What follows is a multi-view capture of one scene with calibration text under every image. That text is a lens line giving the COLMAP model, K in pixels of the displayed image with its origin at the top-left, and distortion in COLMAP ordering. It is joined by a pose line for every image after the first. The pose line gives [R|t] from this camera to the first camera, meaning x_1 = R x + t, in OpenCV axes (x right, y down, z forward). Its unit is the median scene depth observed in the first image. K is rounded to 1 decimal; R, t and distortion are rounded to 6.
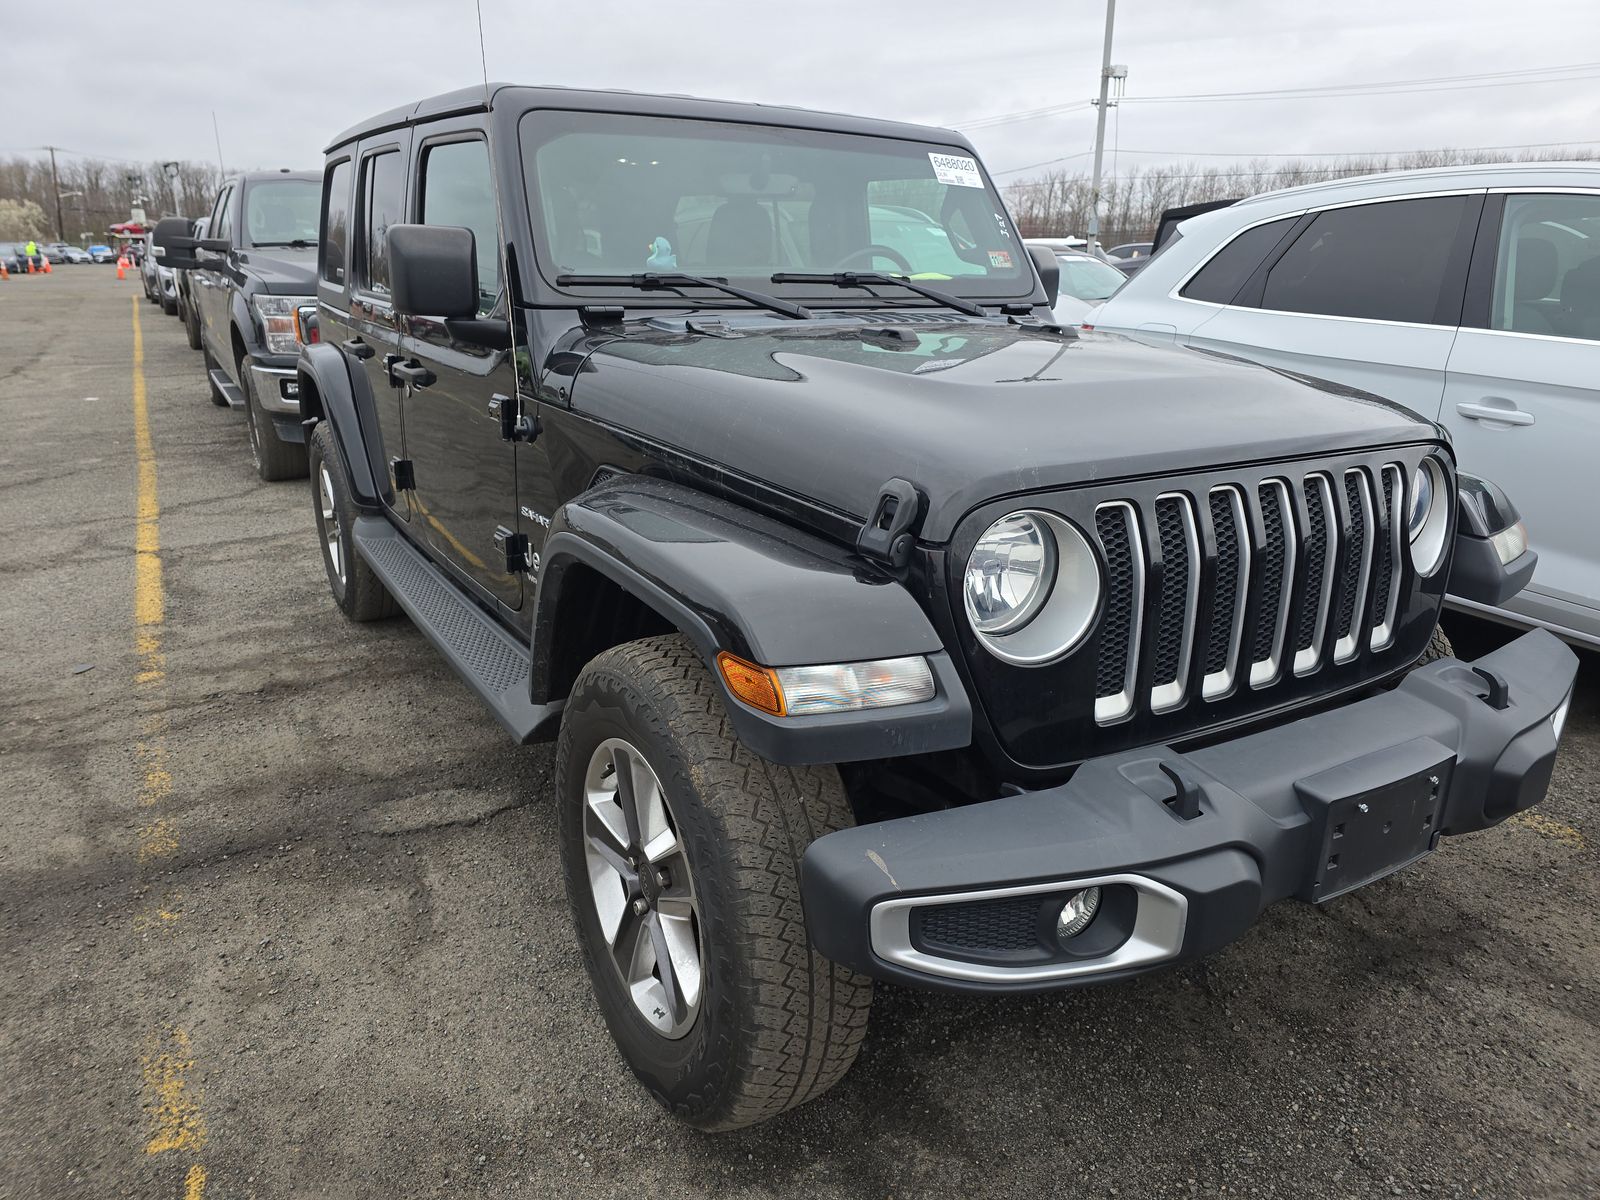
lens RADIAL K [[1096.2, 0, 775.3], [0, 1096.2, 591.0], [0, 0, 1]] dist [0.026282, 0.000866]
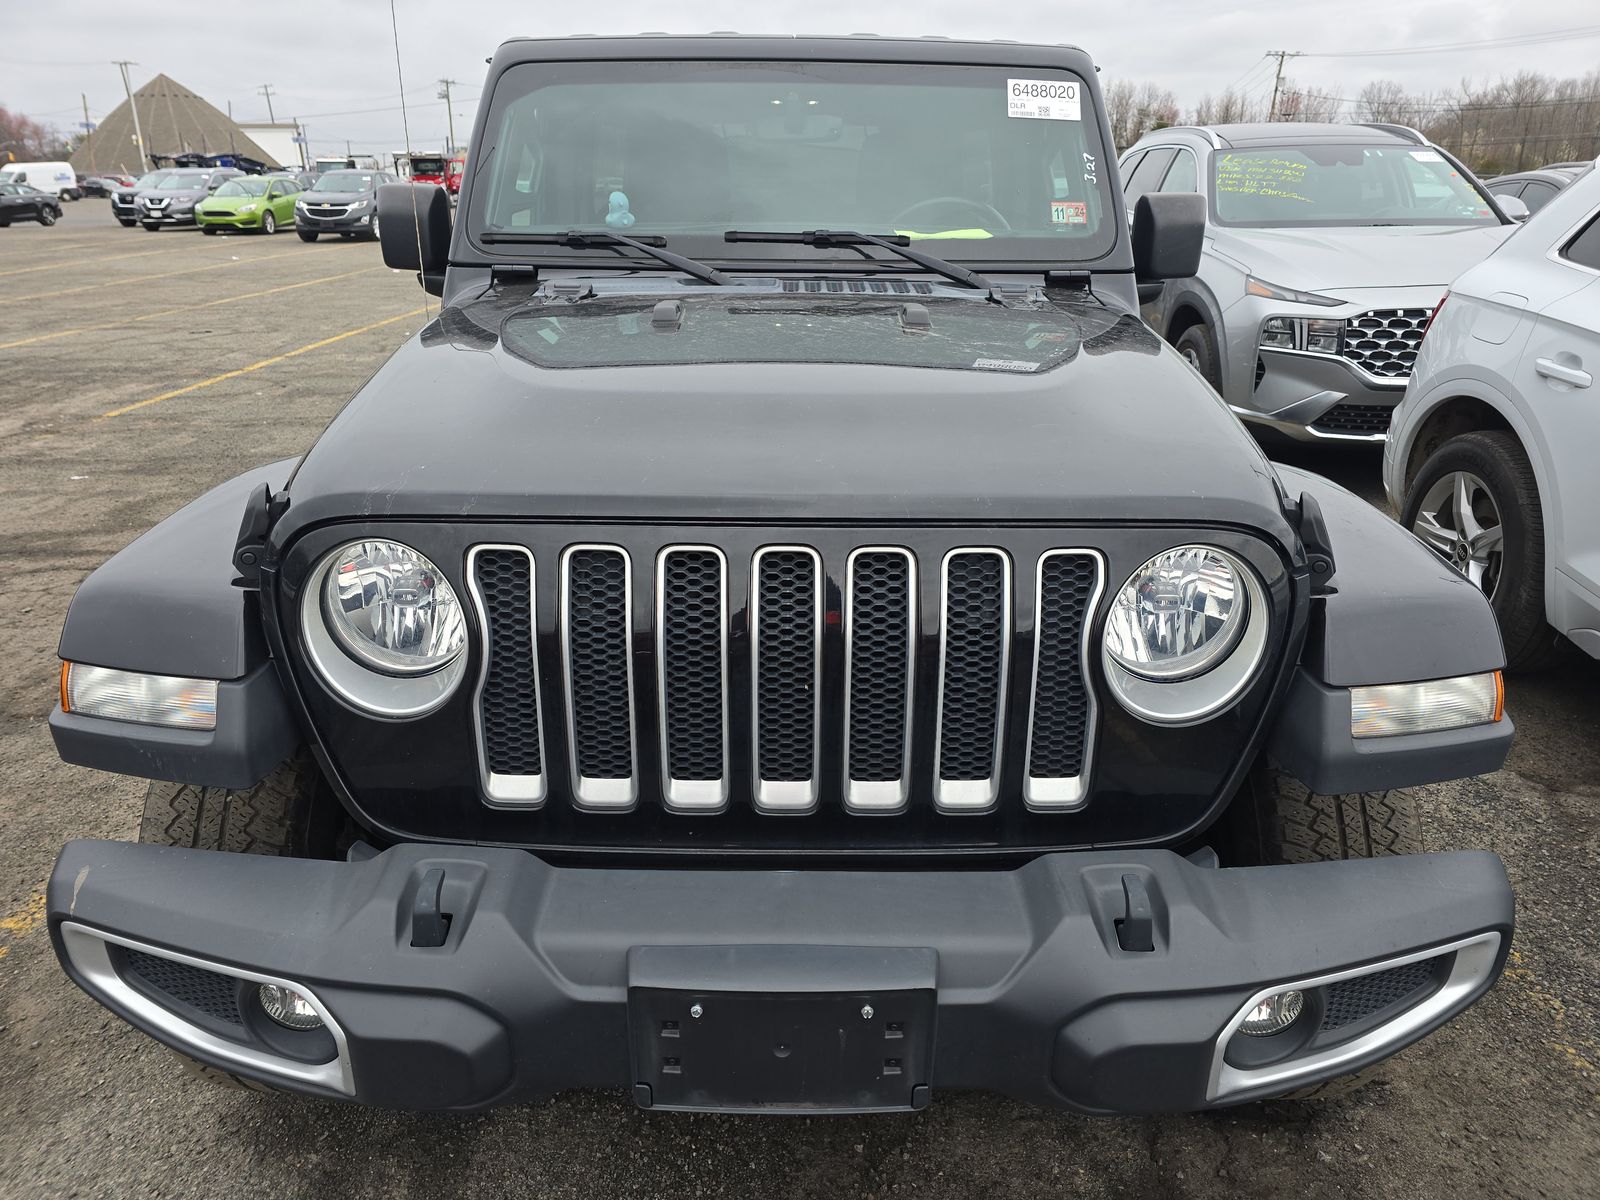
lens RADIAL K [[1066.8, 0, 800.0], [0, 1066.8, 600.0], [0, 0, 1]] dist [0.021361, -0.002983]
pose [[0.856042, 0.178418, -0.485138, 0.531722], [-0.142826, 0.983646, 0.109732, -0.095182], [0.496782, -0.024646, 0.867525, 0.256250]]
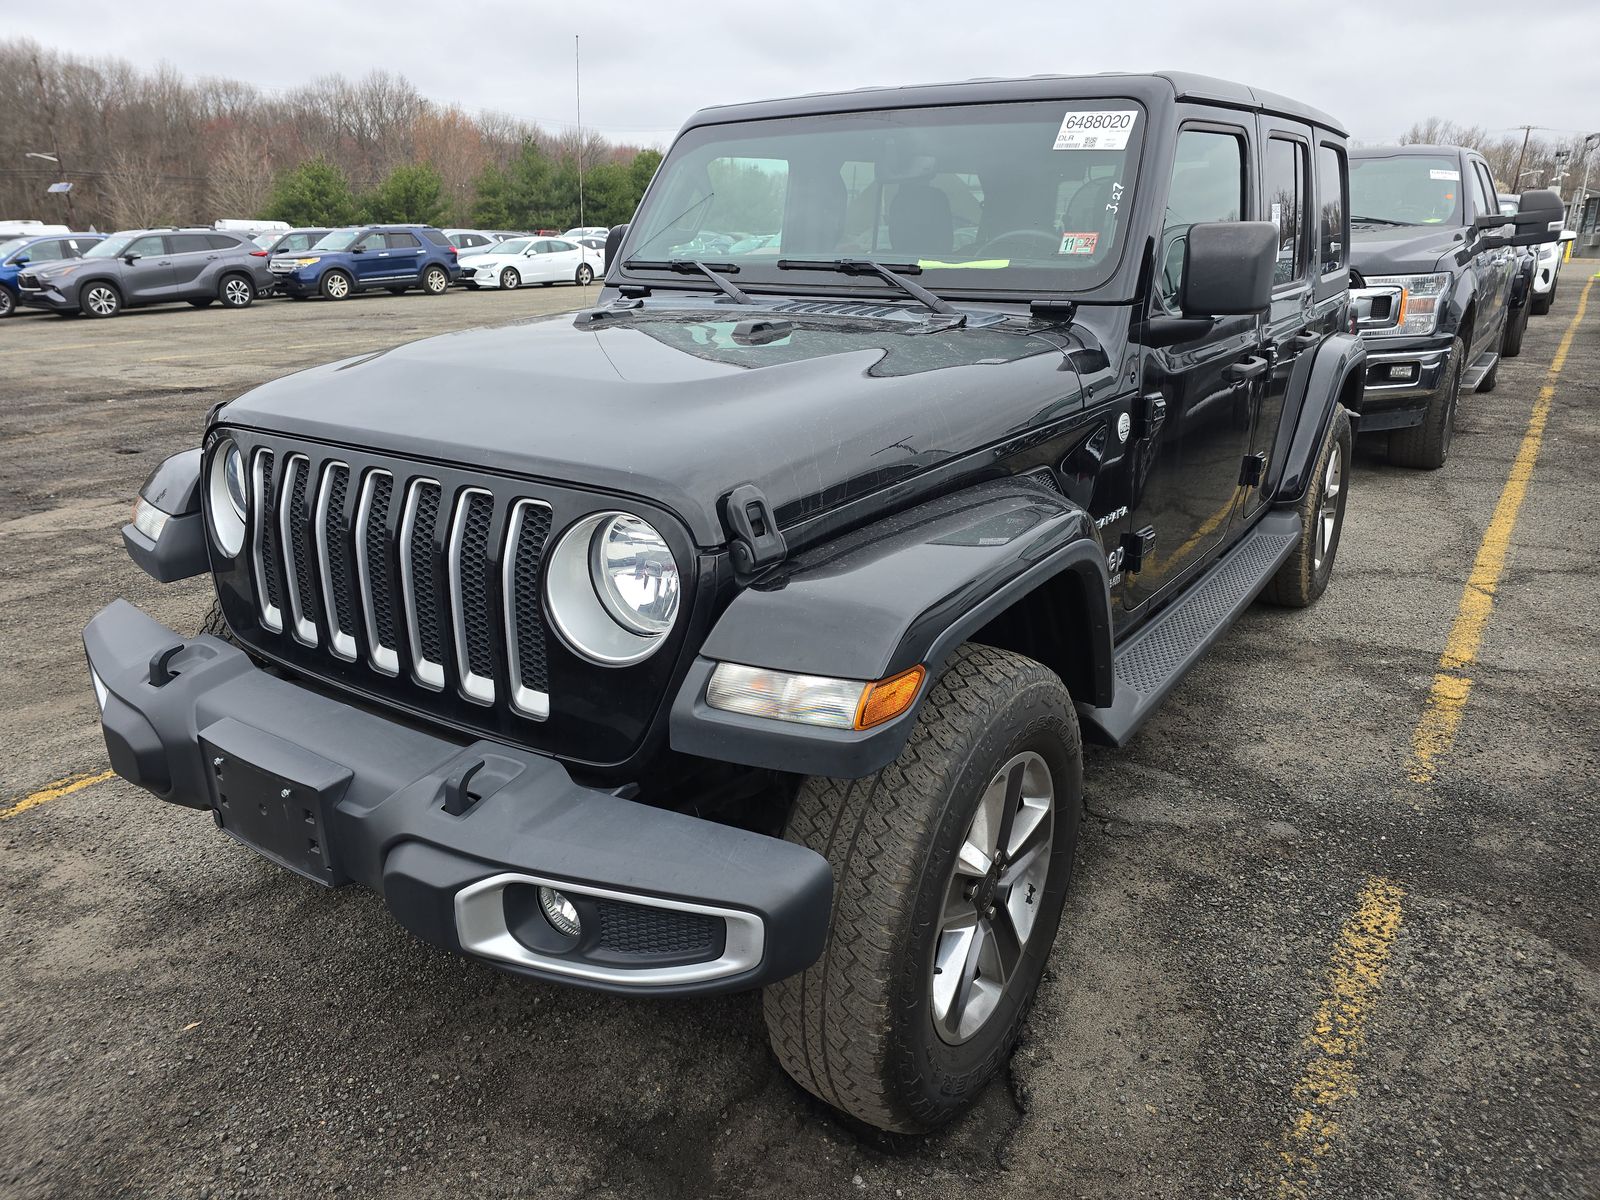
lens RADIAL K [[1163.5, 0, 792.5], [0, 1163.5, 567.9], [0, 0, 1]] dist [0.026372, -0.001805]
pose [[0.401549, 0.240969, -0.883568, 1.030537], [-0.253423, 0.956329, 0.145642, -0.175088], [0.880077, 0.165434, 0.445080, 0.571005]]
